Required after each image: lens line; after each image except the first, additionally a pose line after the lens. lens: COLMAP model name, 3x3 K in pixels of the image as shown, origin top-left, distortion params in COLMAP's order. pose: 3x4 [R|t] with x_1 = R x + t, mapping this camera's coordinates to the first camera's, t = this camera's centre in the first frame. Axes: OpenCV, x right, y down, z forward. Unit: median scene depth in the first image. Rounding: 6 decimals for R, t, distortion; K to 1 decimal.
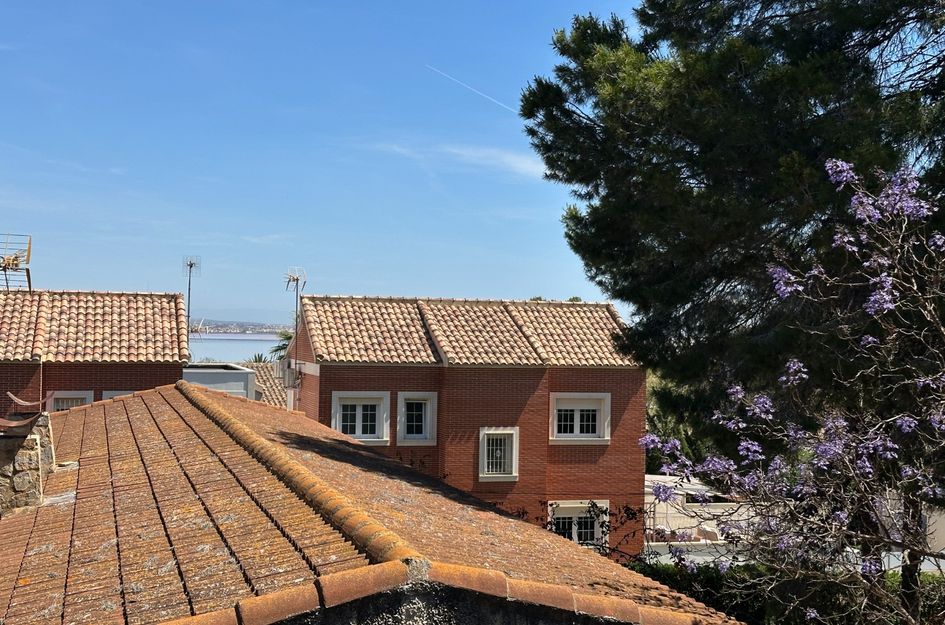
lens RADIAL K [[1263.8, 0, 472.5], [0, 1263.8, 312.5], [0, 0, 1]] dist [0.000847, 0.007281]
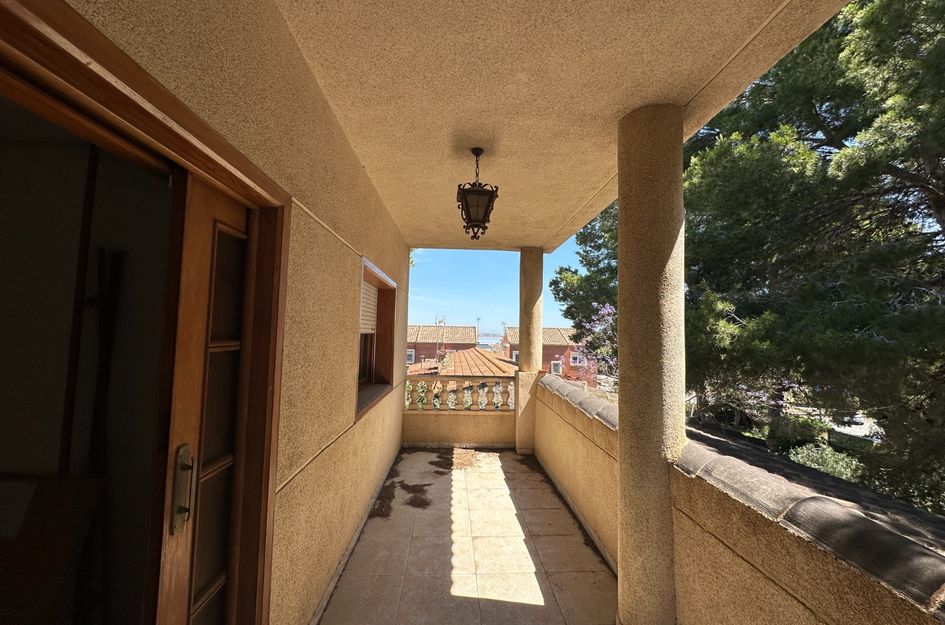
lens RADIAL K [[377.9, 0, 470.9], [0, 377.9, 309.7], [0, 0, 1]] dist [-0.000113, 0.000460]
pose [[0.970215, -0.015976, -0.241719, 0.060407], [0.002331, 0.998393, -0.056629, -0.000260], [0.242235, 0.054379, 0.968692, -0.233185]]
